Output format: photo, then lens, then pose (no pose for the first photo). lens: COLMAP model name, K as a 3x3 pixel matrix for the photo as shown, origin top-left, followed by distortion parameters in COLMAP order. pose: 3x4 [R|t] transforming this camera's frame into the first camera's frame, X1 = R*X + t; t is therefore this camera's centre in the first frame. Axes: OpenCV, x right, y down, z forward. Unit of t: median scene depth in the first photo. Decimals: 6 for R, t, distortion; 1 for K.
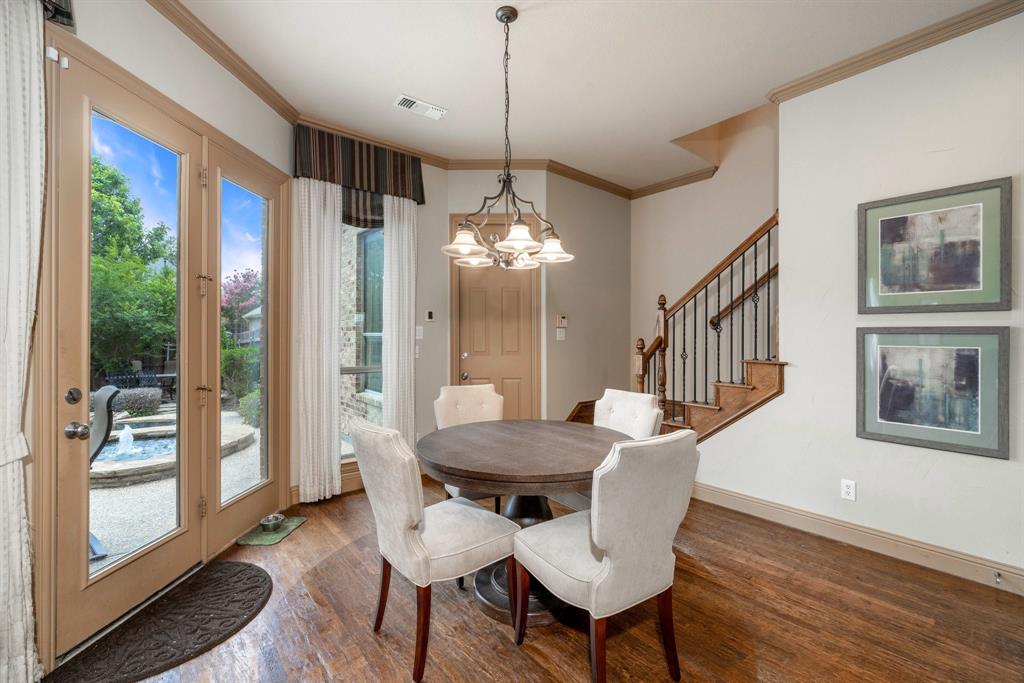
lens RADIAL K [[427.6, 0, 509.9], [0, 427.6, 337.5], [0, 0, 1]] dist [-0.000820, 0.000006]
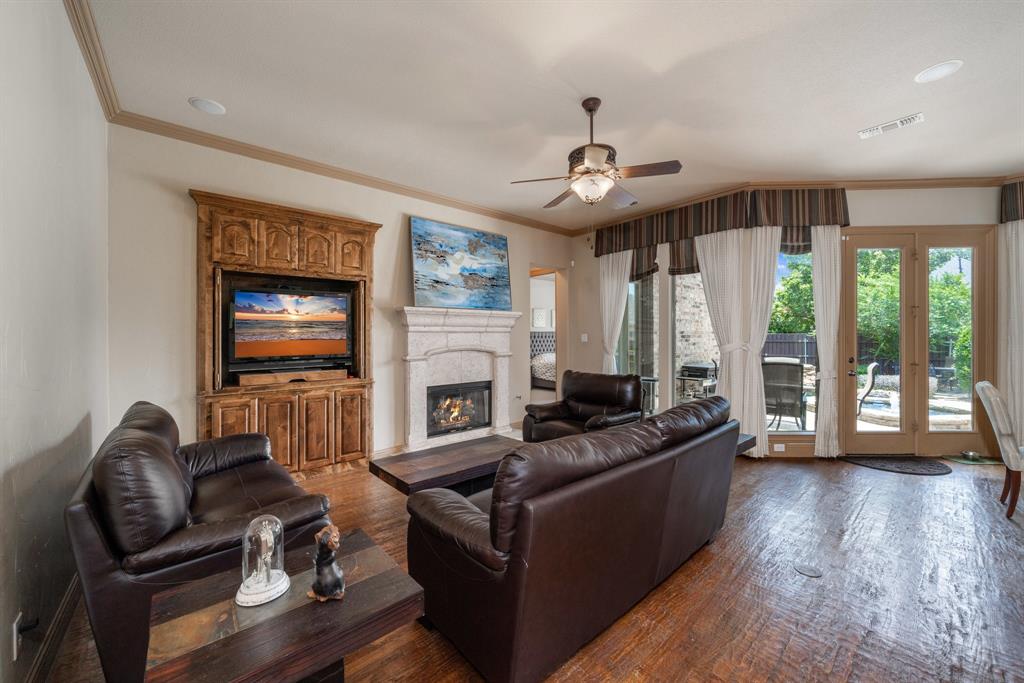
lens RADIAL K [[381.4, 0, 509.8], [0, 381.4, 339.2], [0, 0, 1]] dist [-0.001259, 0.000099]
pose [[0.009978, 0.002818, -0.999946, 0.895941], [0.002122, 0.999994, 0.002839, -0.002893], [0.999948, -0.002150, 0.009972, -0.773767]]
